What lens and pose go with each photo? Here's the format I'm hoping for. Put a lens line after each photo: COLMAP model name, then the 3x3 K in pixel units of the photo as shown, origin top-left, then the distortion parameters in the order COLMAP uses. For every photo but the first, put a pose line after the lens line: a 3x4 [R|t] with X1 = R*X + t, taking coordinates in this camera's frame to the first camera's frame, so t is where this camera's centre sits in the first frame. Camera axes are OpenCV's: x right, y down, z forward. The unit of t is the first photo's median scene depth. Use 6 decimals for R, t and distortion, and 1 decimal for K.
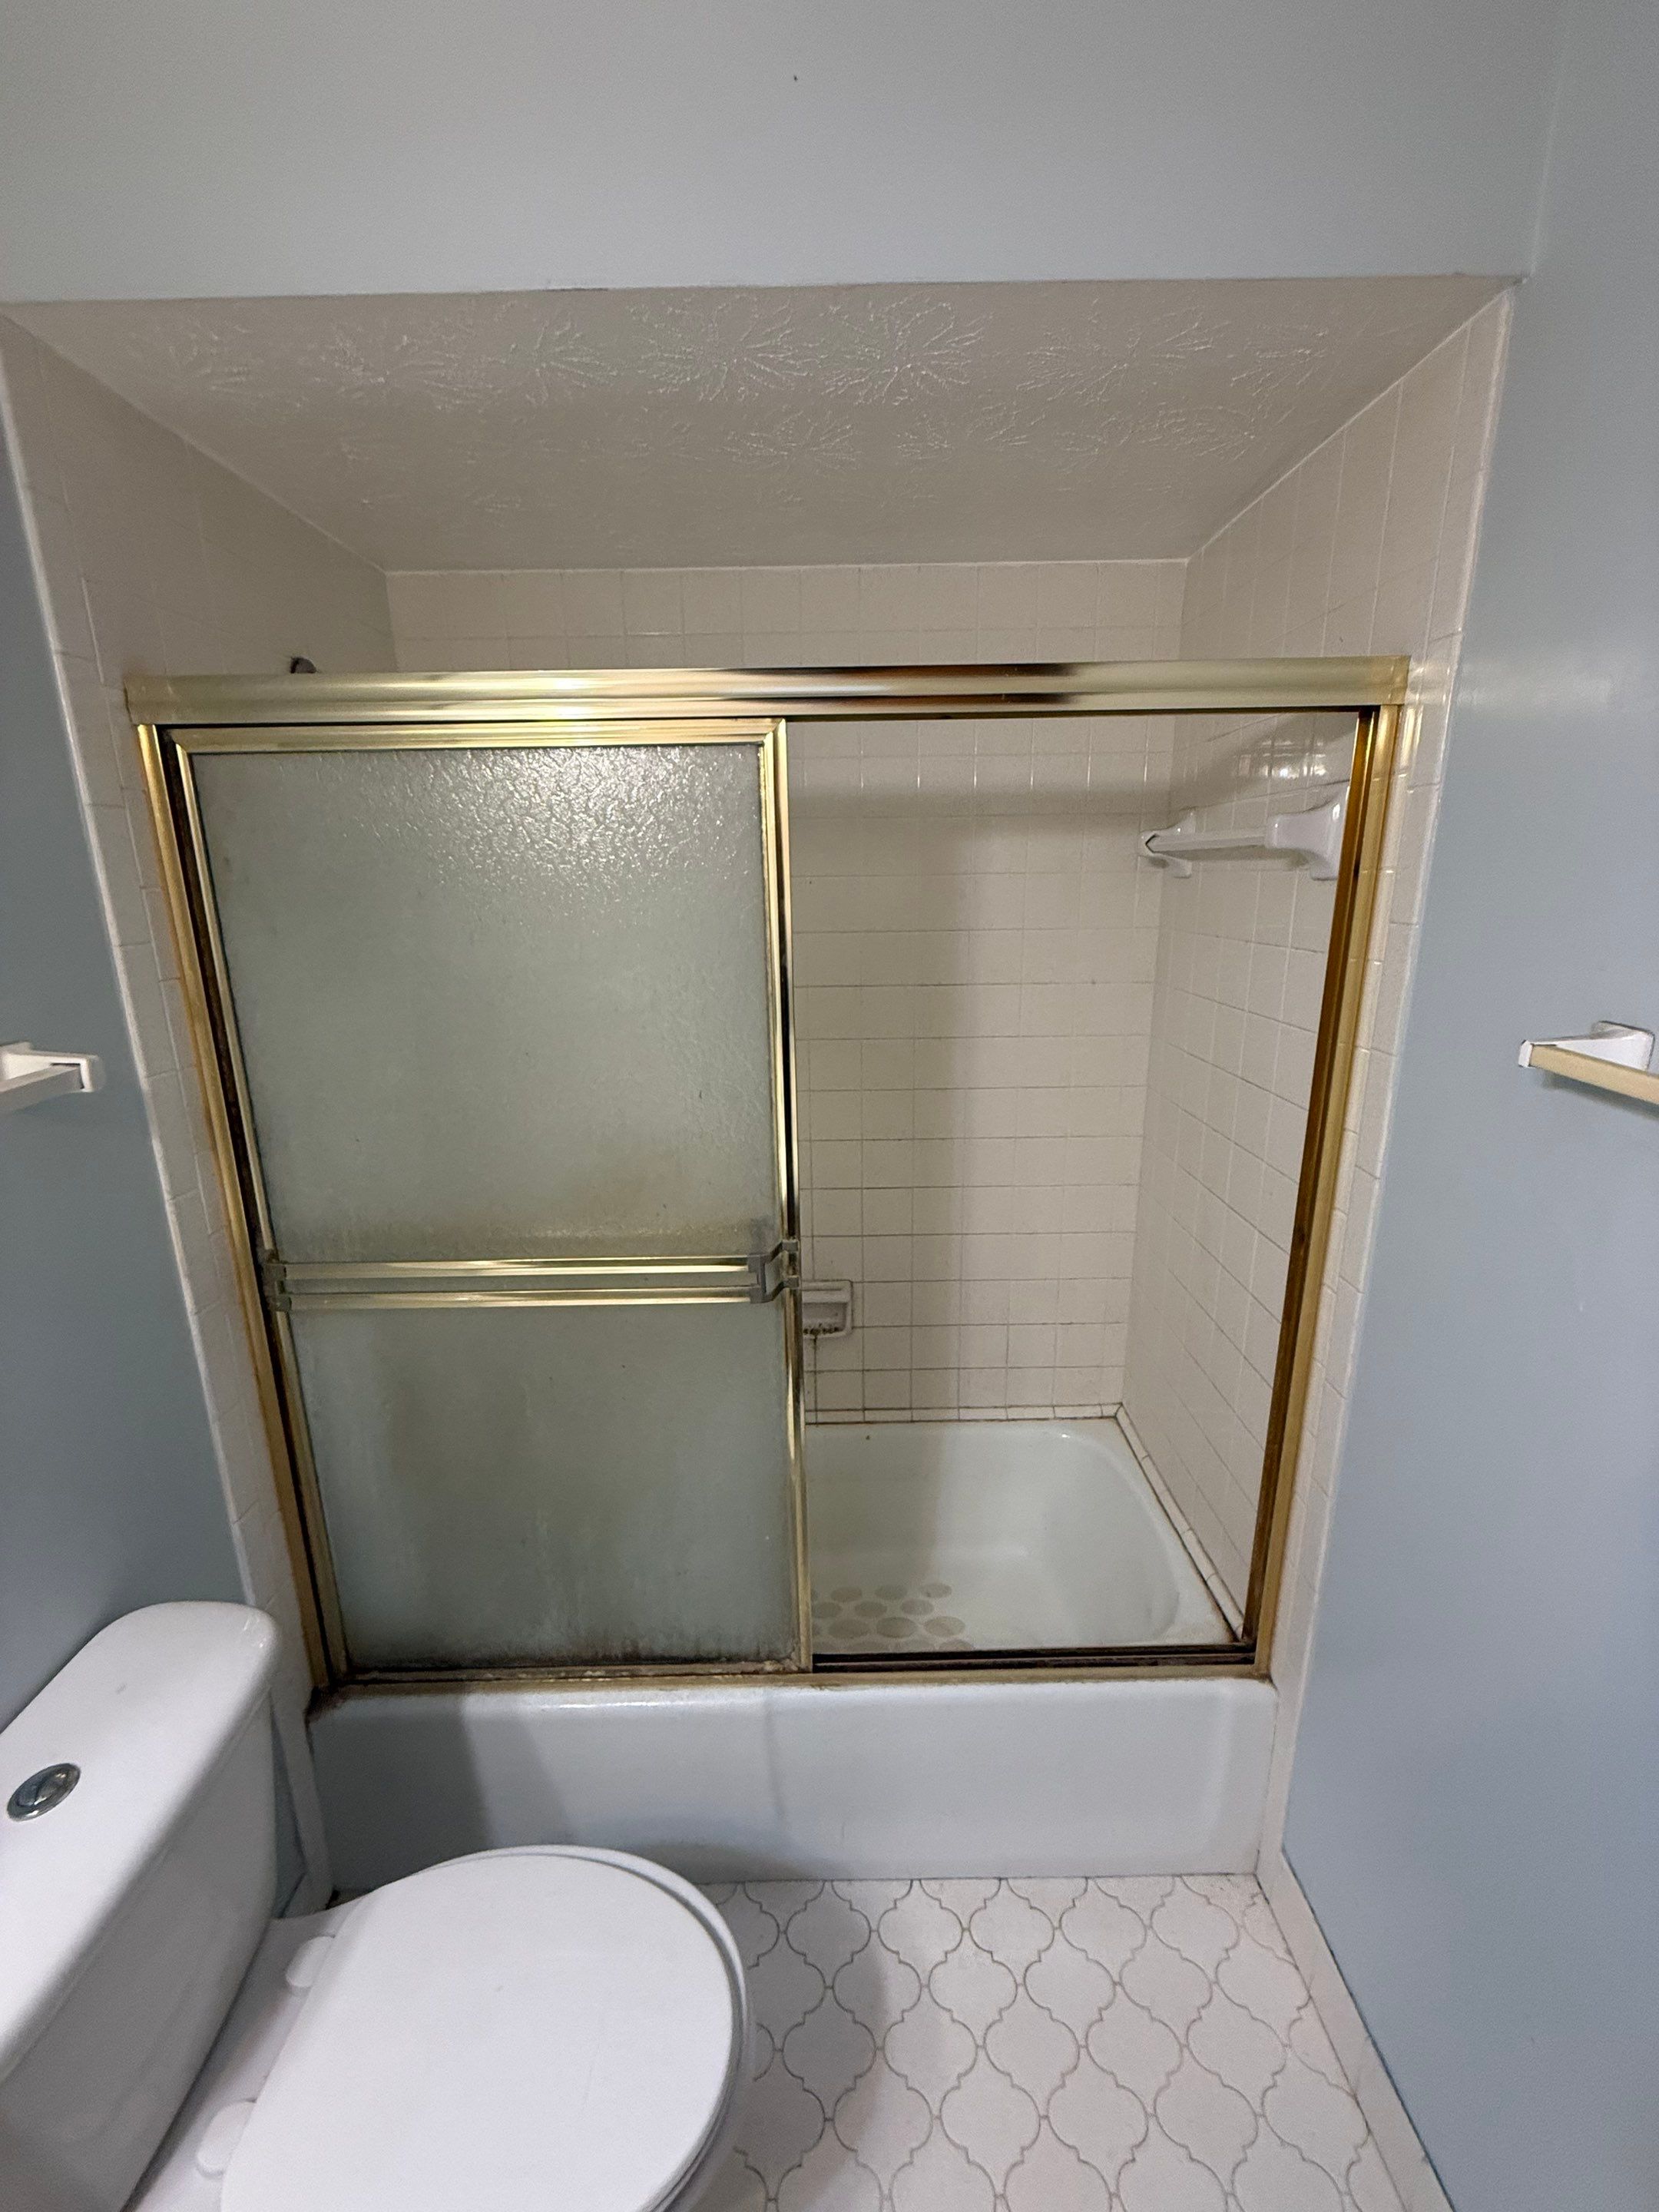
lens RADIAL K [[887.7, 0, 825.9], [0, 887.7, 1091.3], [0, 0, 1]] dist [0.000899, -0.000750]
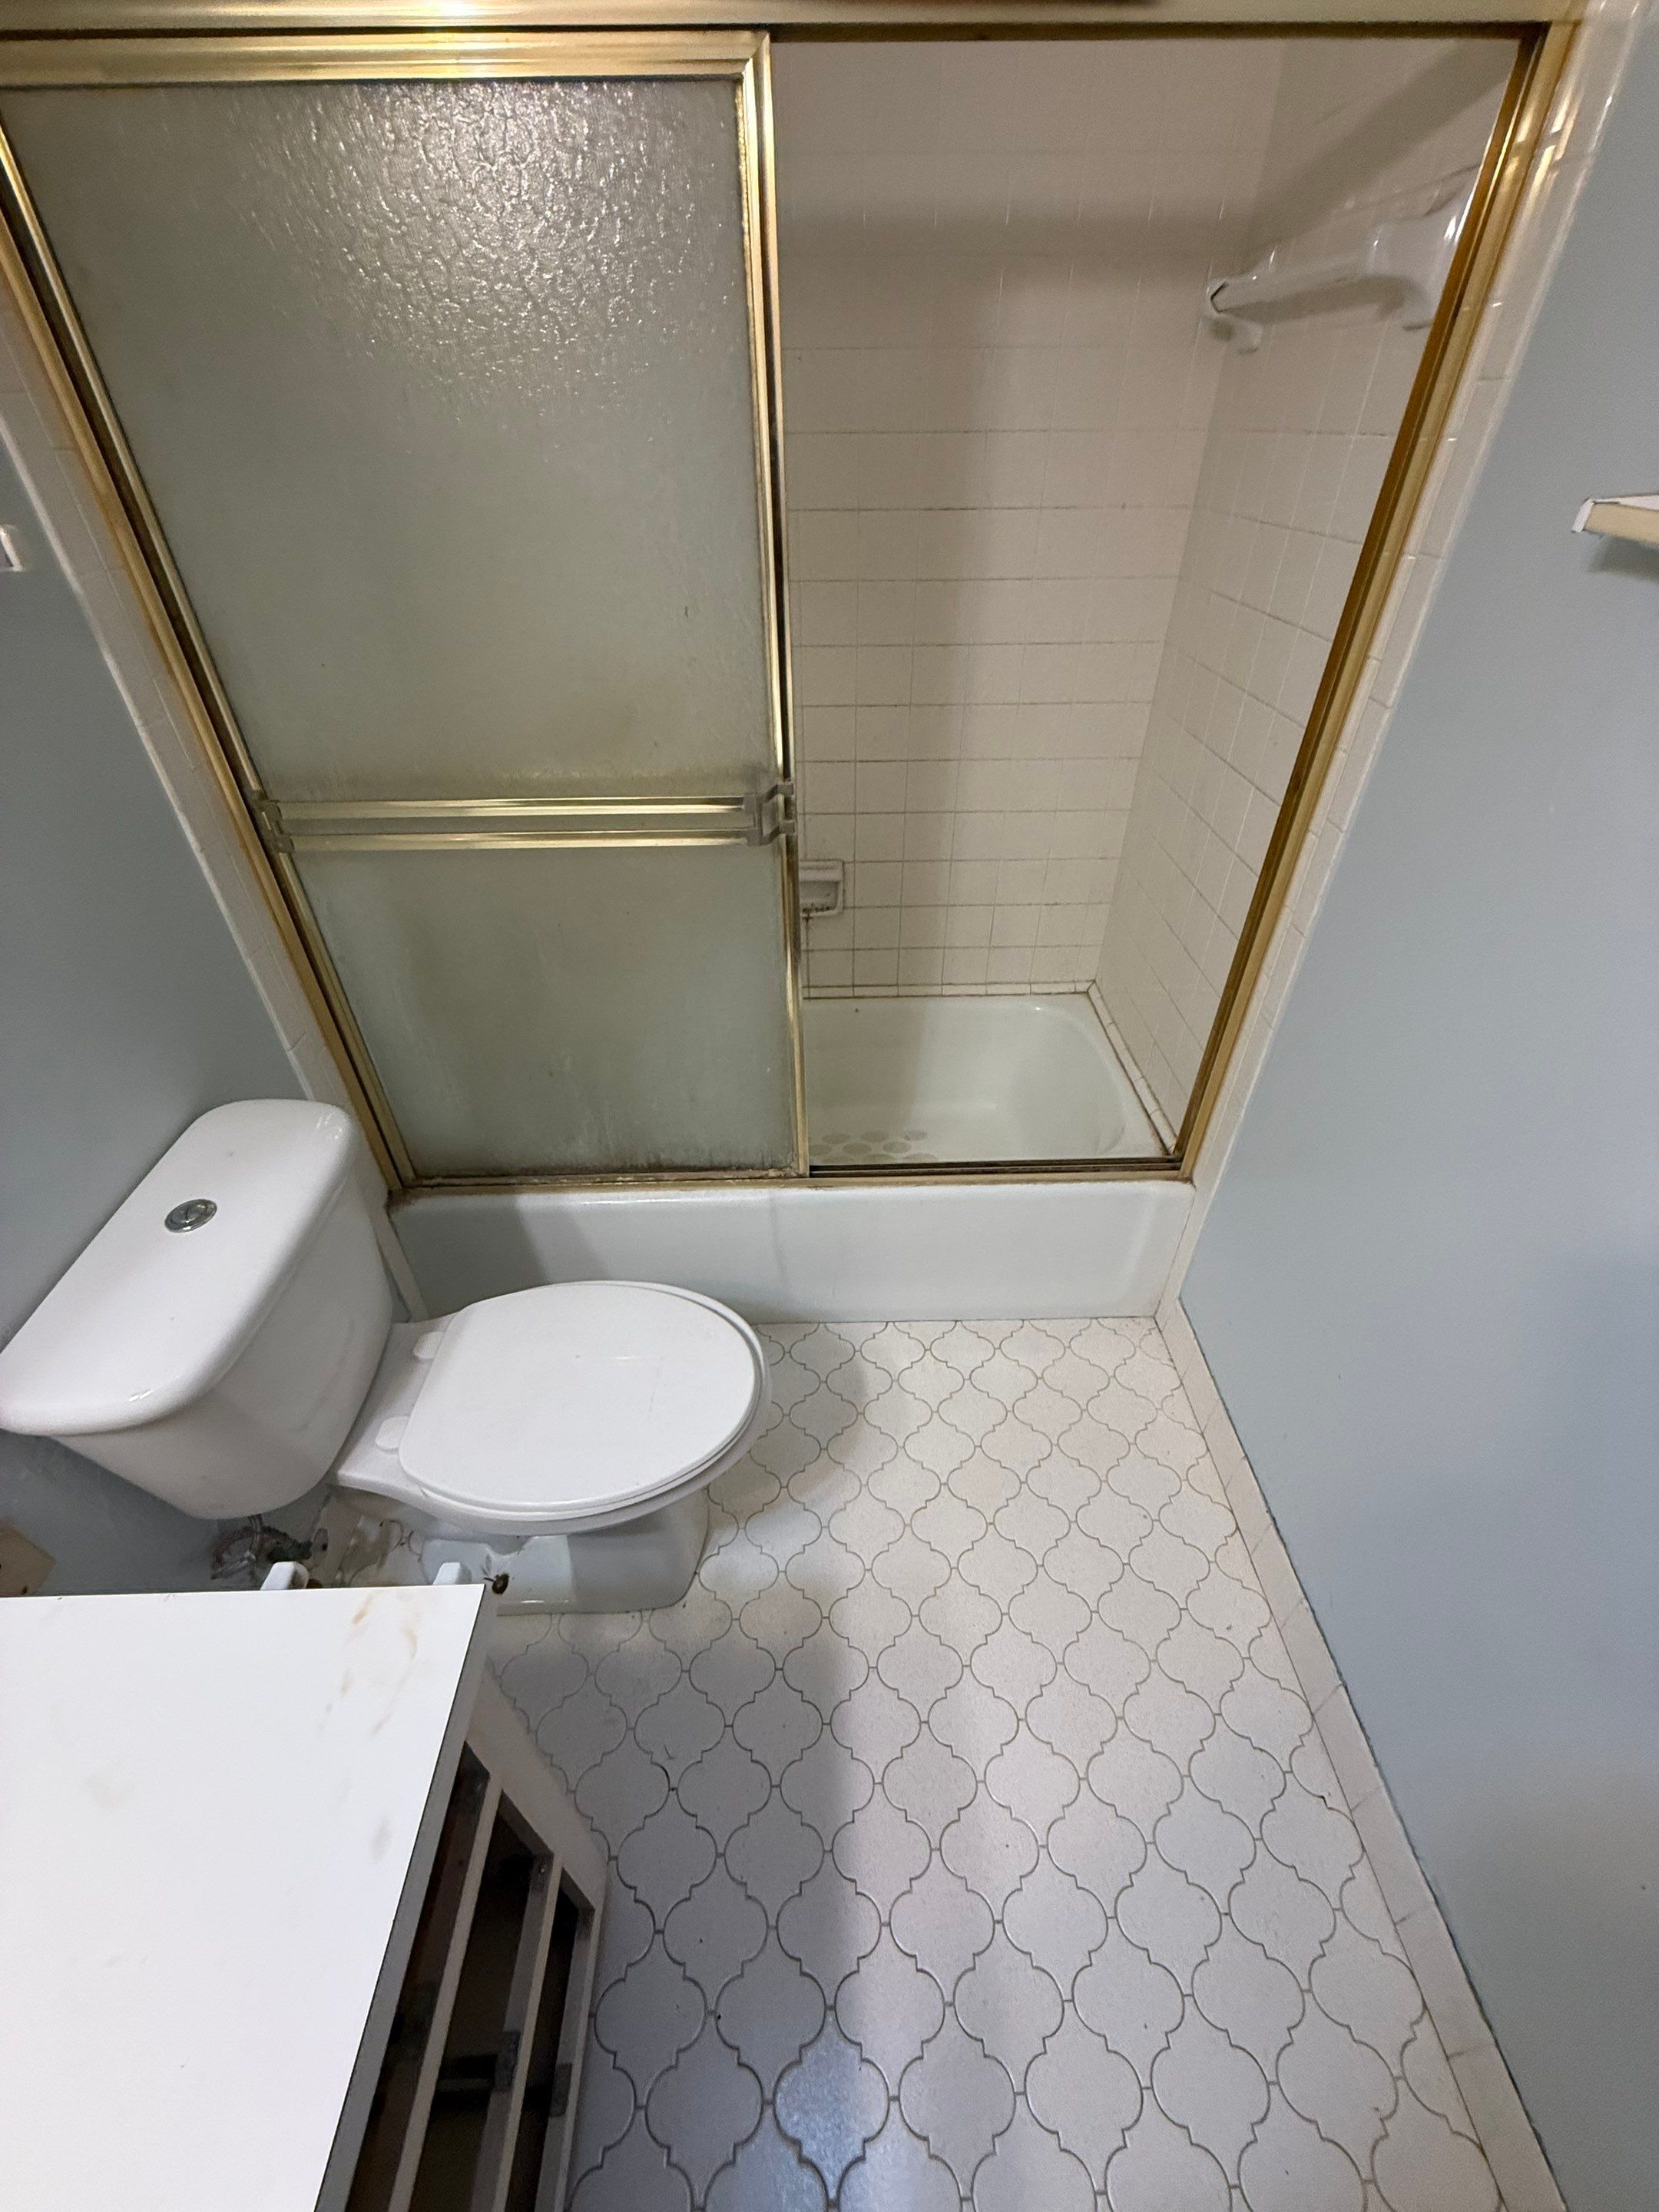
lens RADIAL K [[887.7, 0, 825.7], [0, 887.7, 1108.6], [0, 0, 1]] dist [0.000899, -0.000750]
pose [[0.999878, -0.004370, 0.014982, -0.010985], [-0.002031, 0.915391, 0.402560, 0.099270], [-0.015473, -0.402541, 0.915271, -0.052836]]
